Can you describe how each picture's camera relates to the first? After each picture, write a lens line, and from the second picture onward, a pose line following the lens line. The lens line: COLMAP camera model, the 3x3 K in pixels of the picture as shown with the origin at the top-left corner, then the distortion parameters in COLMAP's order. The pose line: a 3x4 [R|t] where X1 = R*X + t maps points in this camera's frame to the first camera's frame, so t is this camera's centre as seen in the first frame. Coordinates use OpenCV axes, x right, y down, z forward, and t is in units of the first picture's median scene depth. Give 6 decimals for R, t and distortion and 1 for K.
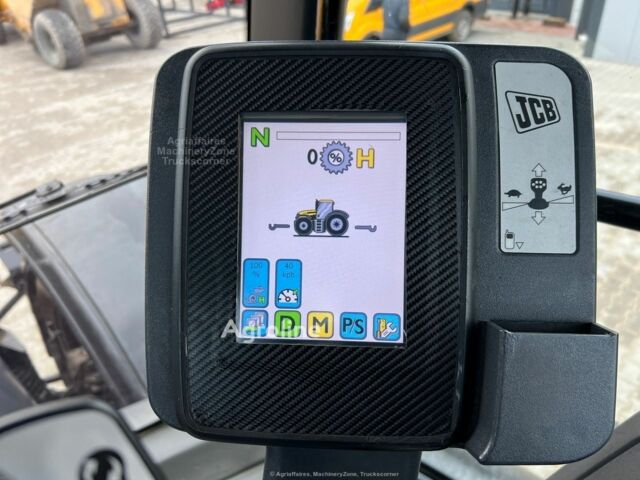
lens RADIAL K [[502.9, 0, 320.0], [0, 502.9, 240.0], [0, 0, 1]] dist [0.072328, -0.054111]
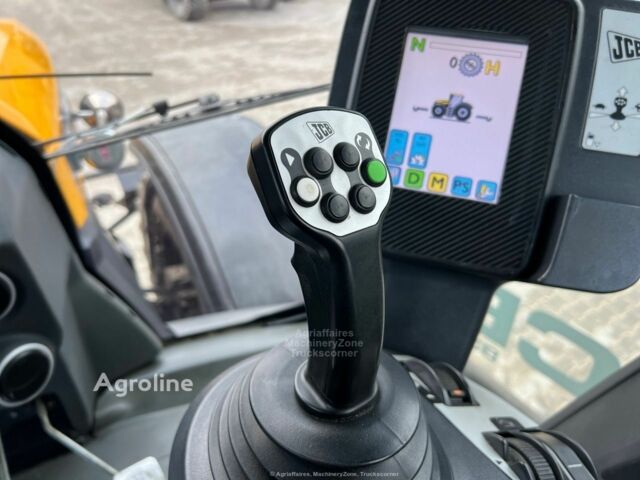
lens RADIAL K [[525.9, 0, 320.0], [0, 525.9, 240.0], [0, 0, 1]] dist [0.051711, -0.050019]
pose [[0.975725, 0.171283, -0.136464, -0.091871], [-0.168388, 0.985183, 0.032572, 0.333727], [0.140021, -0.008802, 0.990109, -0.505973]]
